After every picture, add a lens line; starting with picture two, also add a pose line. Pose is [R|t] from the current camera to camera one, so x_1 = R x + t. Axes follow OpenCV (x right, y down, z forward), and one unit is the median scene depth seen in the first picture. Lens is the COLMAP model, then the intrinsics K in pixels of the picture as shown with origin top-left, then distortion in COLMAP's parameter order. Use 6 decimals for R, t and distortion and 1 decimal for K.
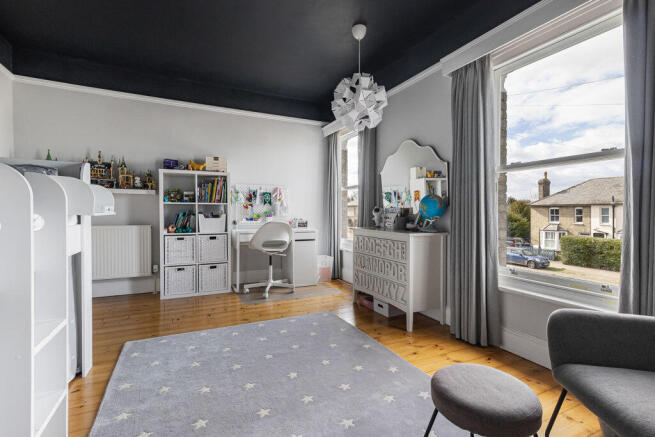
lens RADIAL K [[303.2, 0, 327.5], [0, 303.2, 215.0], [0, 0, 1]] dist [0.029226, 0.000335]
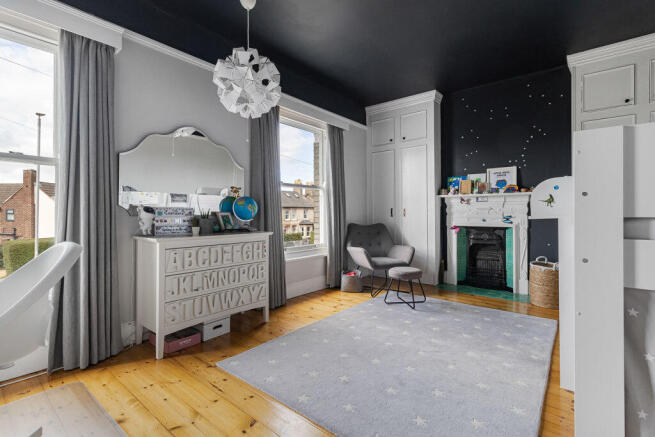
lens RADIAL K [[303.2, 0, 327.8], [0, 303.2, 214.7], [0, 0, 1]] dist [0.029226, 0.000335]
pose [[-0.408551, -0.008891, 0.912692, -0.722335], [0.004499, 0.999921, 0.011755, -0.014308], [-0.912724, 0.008909, -0.408479, 1.094032]]
